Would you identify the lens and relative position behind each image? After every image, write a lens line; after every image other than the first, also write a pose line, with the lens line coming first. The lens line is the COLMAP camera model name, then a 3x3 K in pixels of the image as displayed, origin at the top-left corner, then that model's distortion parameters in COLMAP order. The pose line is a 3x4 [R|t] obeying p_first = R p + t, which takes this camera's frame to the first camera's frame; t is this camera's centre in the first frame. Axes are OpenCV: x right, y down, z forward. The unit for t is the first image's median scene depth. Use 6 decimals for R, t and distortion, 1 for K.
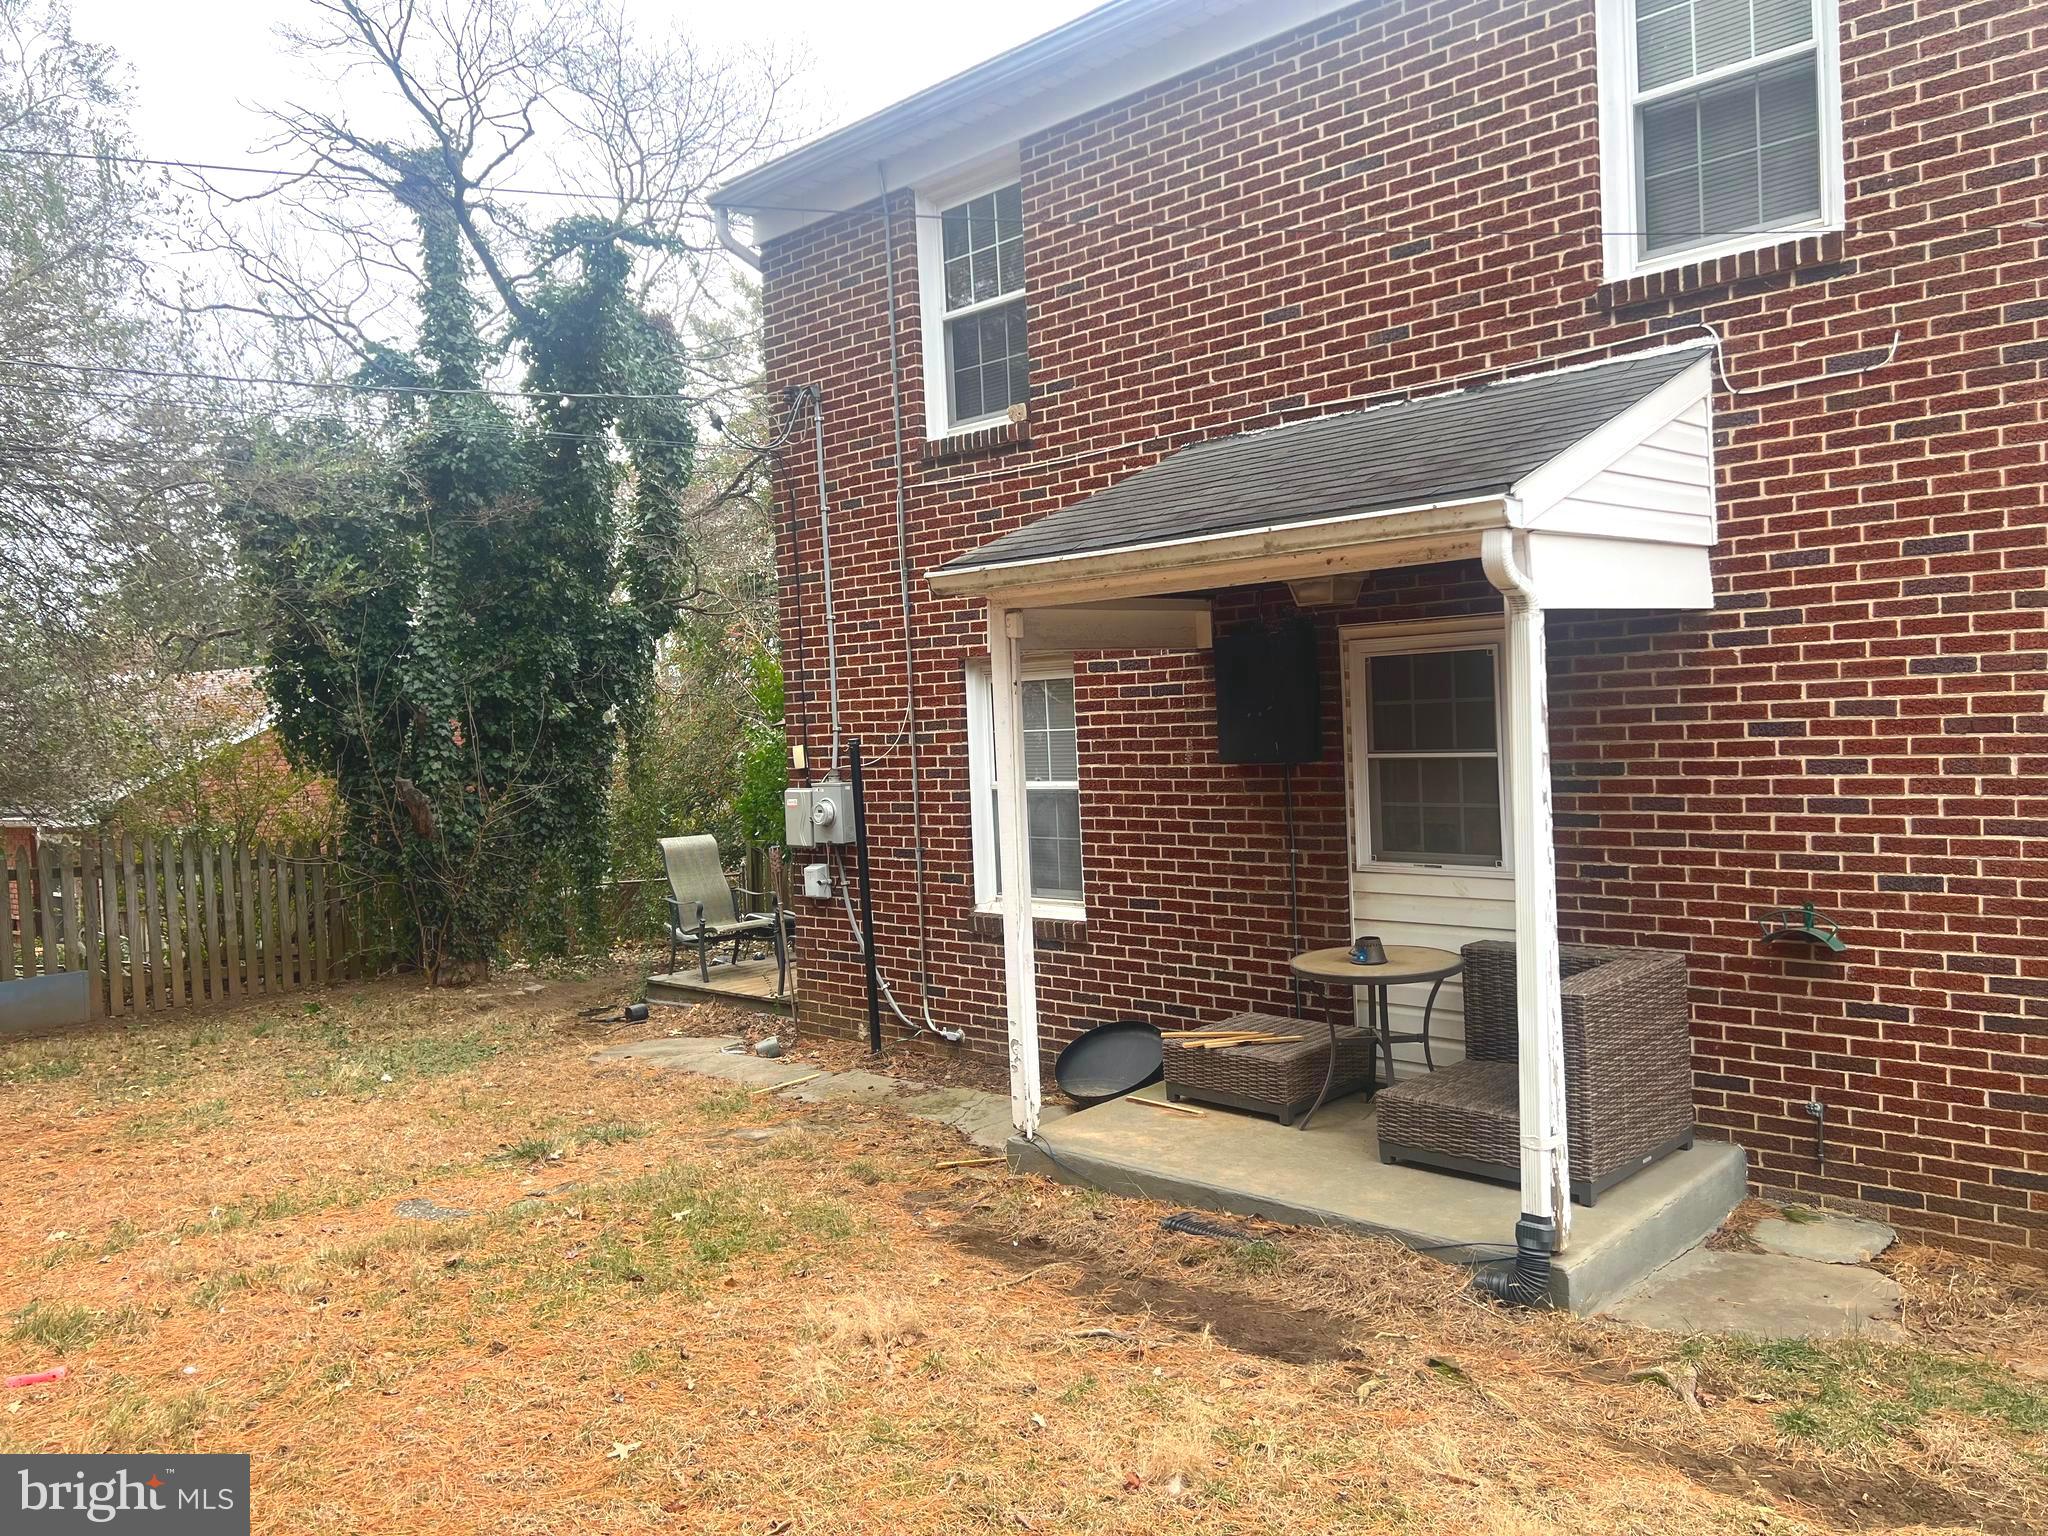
lens RADIAL K [[1514.1, 0, 1024.0], [0, 1514.1, 768.0], [0, 0, 1]] dist [0.184026, -0.292653]
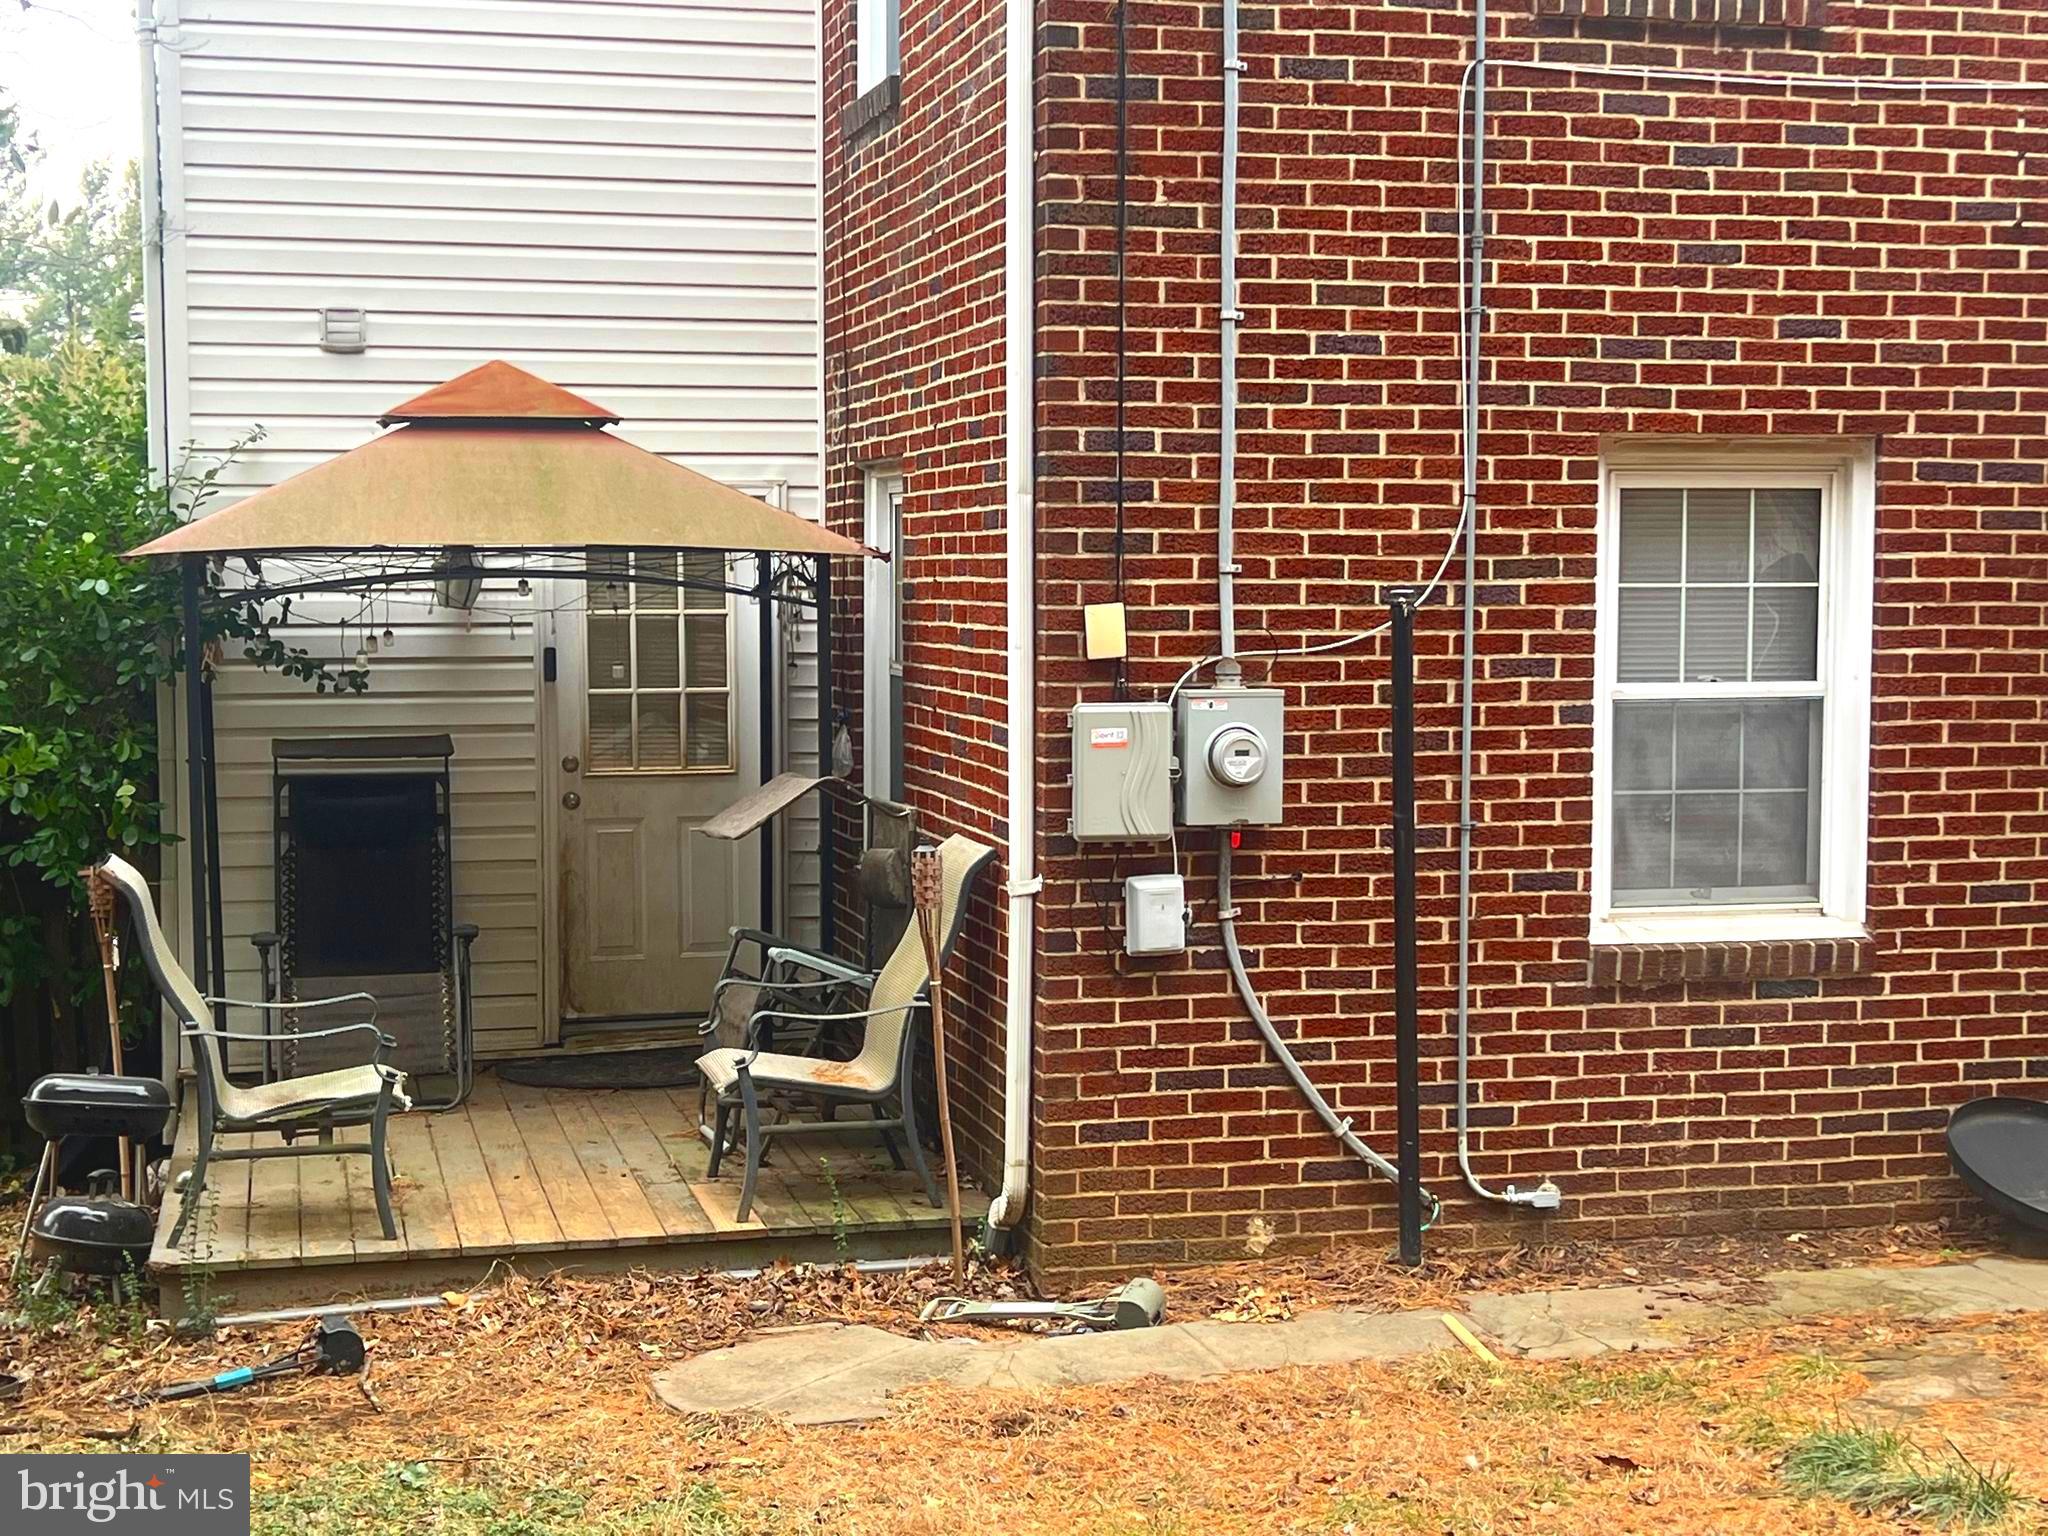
lens RADIAL K [[3026.1, 0, 1027.9], [0, 3026.1, 780.4], [0, 0, 1]] dist [0.288134, -0.987358]
pose [[0.531016, -0.020676, 0.847110, -1.096747], [0.005043, 0.999762, 0.021241, 0.020632], [-0.847347, -0.007007, 0.530994, 0.693268]]
